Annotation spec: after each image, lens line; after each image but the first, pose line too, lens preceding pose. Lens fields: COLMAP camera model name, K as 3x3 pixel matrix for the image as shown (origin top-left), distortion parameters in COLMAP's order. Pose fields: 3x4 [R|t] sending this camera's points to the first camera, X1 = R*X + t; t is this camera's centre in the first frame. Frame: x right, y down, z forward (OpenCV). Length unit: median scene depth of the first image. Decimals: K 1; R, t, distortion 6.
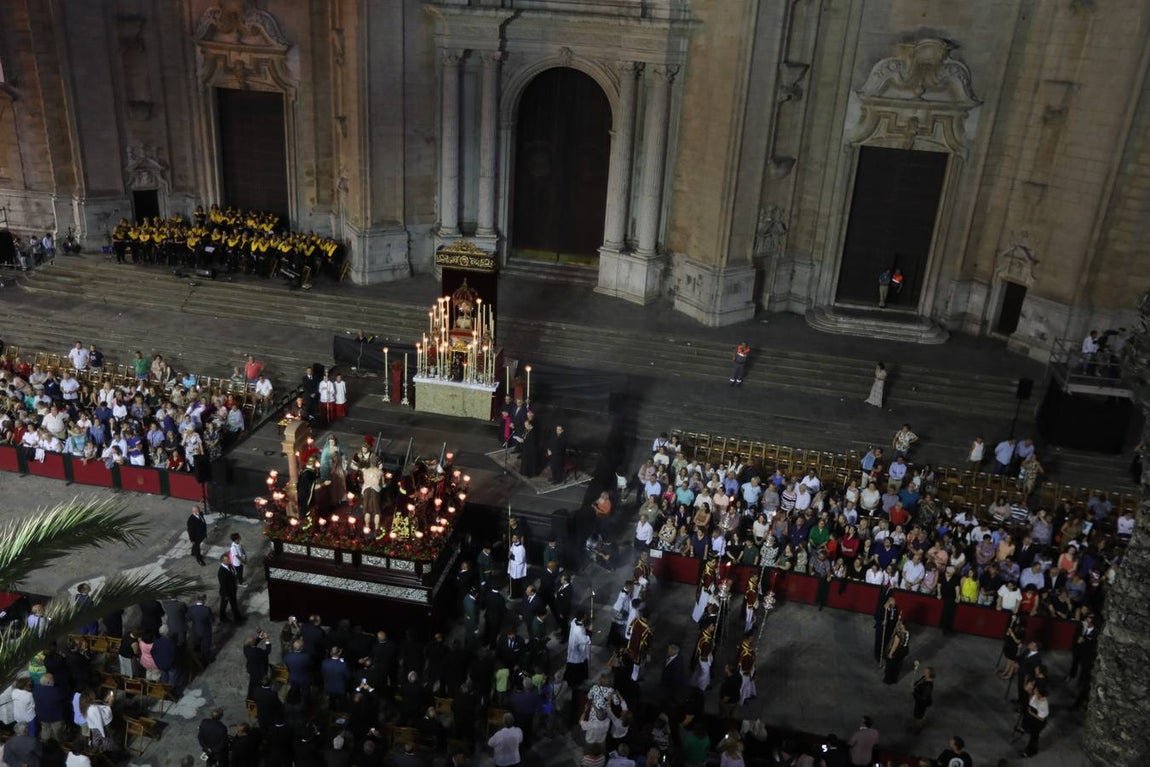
lens RADIAL K [[1003.8, 0, 580.6], [0, 1003.8, 373.6], [0, 0, 1]] dist [-0.010256, 0.099357]
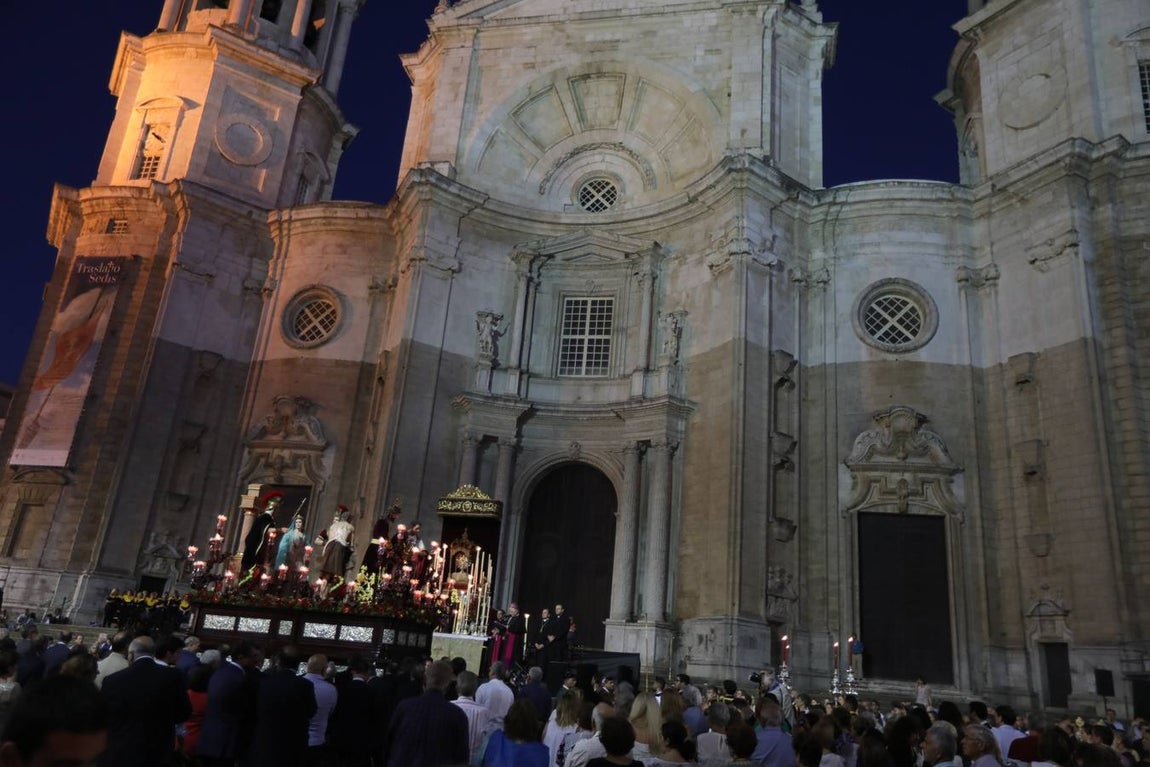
lens RADIAL K [[907.8, 0, 578.8], [0, 907.8, 372.7], [0, 0, 1]] dist [-0.009031, 0.063693]
pose [[0.999779, 0.016815, -0.012598, 0.000496], [-0.020927, 0.743276, -0.668657, 0.309655], [-0.001879, 0.668773, 0.743464, 0.214427]]
